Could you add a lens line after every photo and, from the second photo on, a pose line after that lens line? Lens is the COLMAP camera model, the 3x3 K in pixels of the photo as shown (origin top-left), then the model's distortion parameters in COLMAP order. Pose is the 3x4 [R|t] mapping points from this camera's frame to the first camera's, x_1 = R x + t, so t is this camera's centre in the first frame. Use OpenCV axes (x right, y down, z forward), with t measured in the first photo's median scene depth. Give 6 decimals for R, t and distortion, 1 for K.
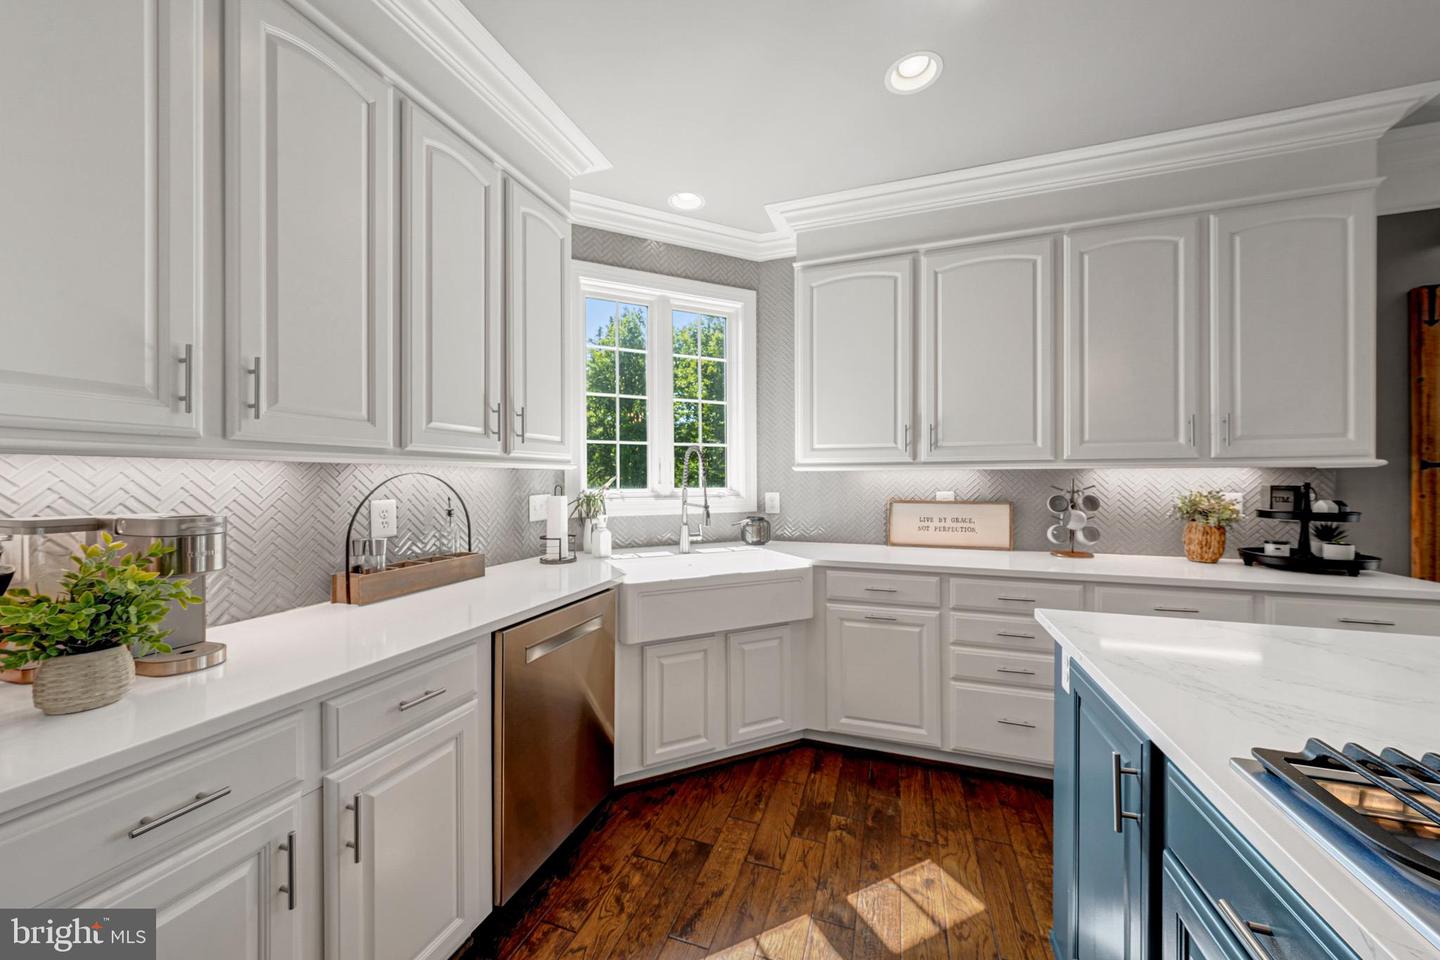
lens RADIAL K [[509.2, 0, 721.6], [0, 509.2, 479.5], [0, 0, 1]] dist [-0.000586, -0.000130]
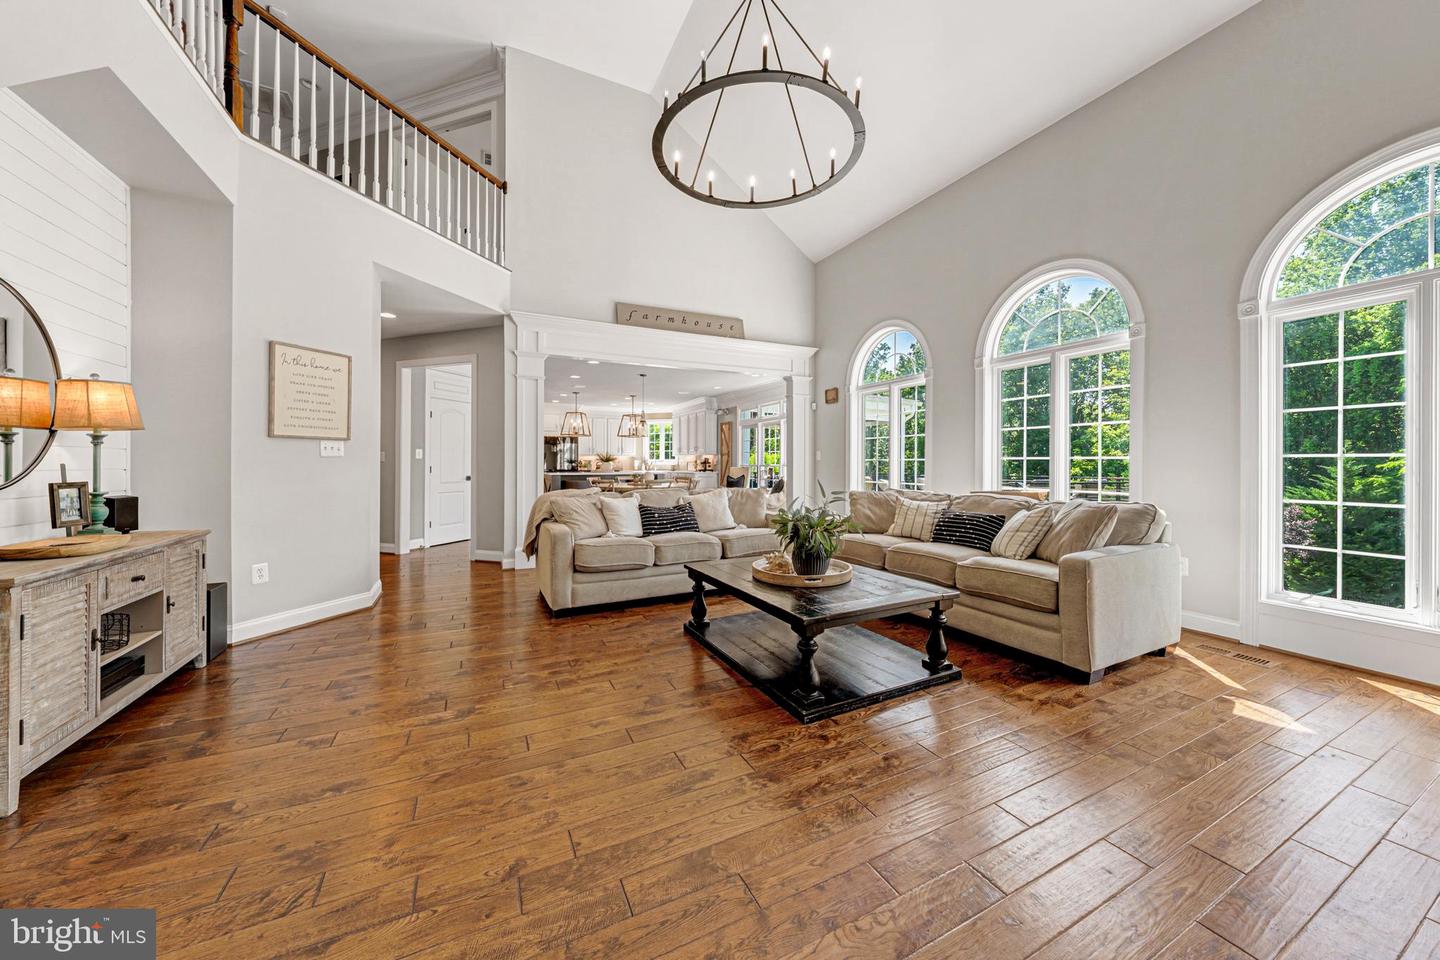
lens RADIAL K [[494.6, 0, 713.3], [0, 494.6, 465.6], [0, 0, 1]] dist [-0.001387, -0.000044]
pose [[0.699150, 0.004424, -0.714962, 4.818281], [-0.003638, 0.999990, 0.002631, 0.076887], [0.714966, 0.000762, 0.699159, -2.669899]]
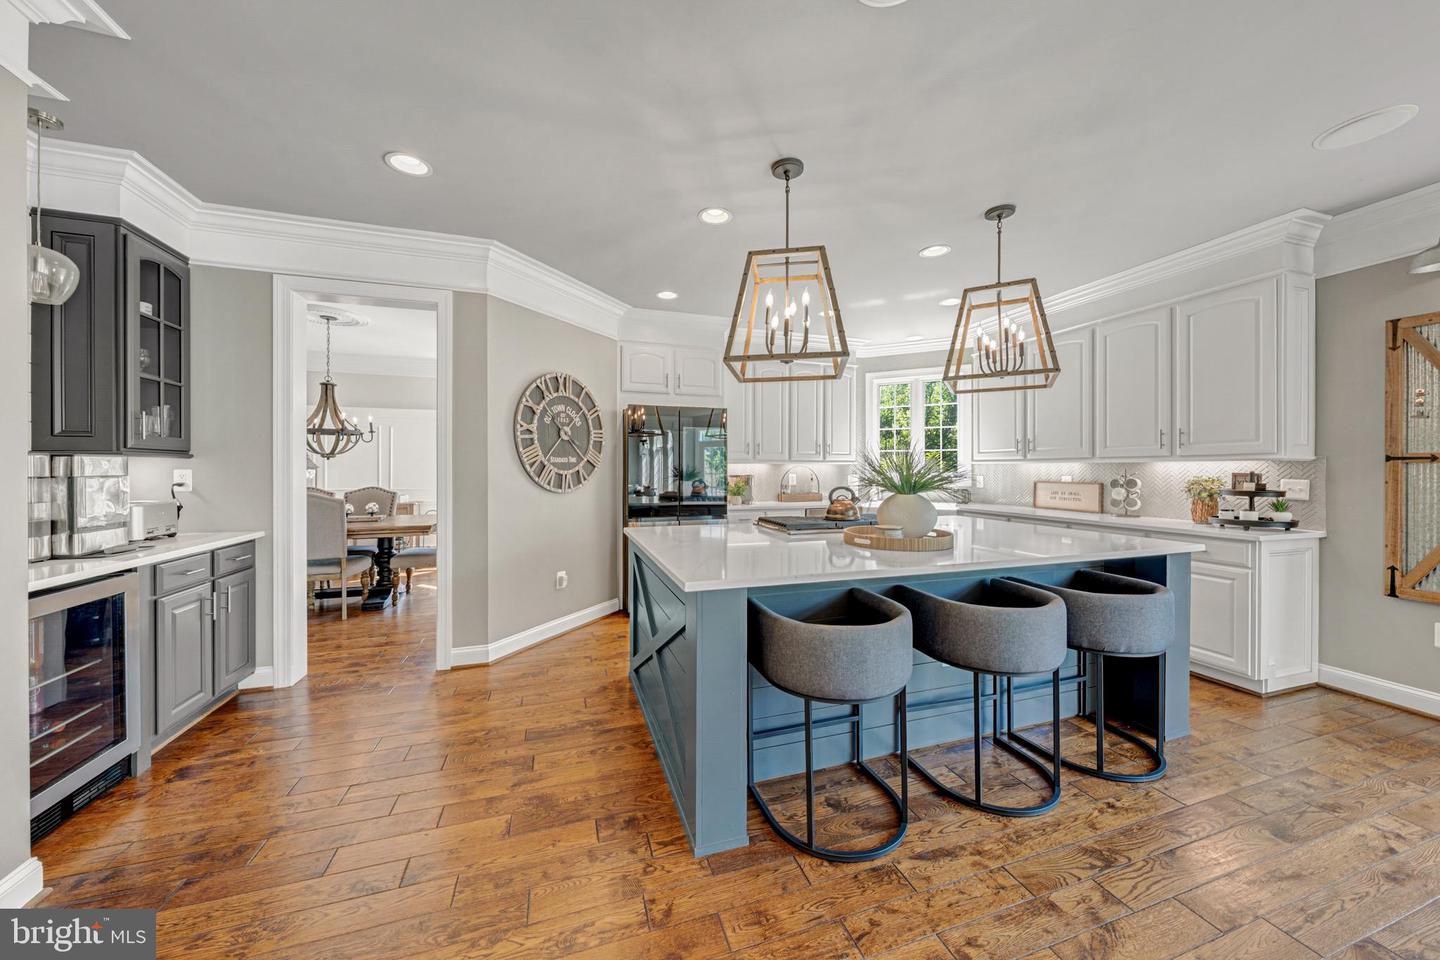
lens RADIAL K [[494.6, 0, 715.1], [0, 494.6, 469.5], [0, 0, 1]] dist [-0.001387, -0.000044]
pose [[0.595784, 0.005394, -0.803127, 1.234424], [-0.004820, 0.999983, 0.003141, 0.002157], [0.803130, 0.002000, 0.595800, -1.012212]]
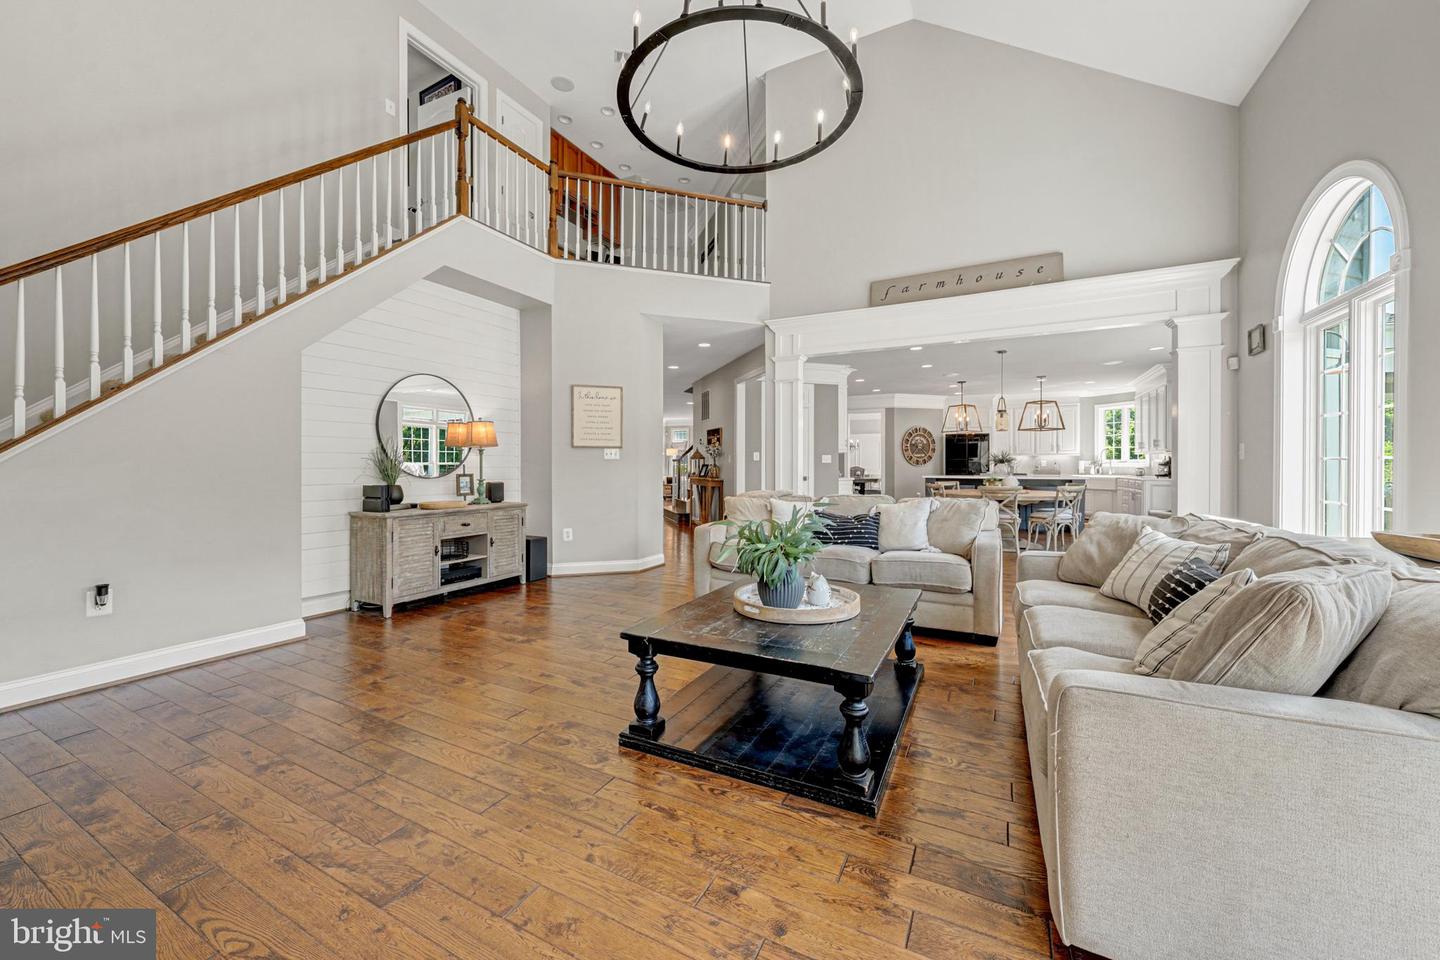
lens RADIAL K [[537.8, 0, 713.5], [0, 537.8, 468.4], [0, 0, 1]] dist [-0.001929, -0.000194]
pose [[-0.155914, 0.007894, -0.987739, 5.167126], [-0.004548, 0.999952, 0.008709, 0.072787], [0.987760, 0.005850, -0.155871, -1.616297]]
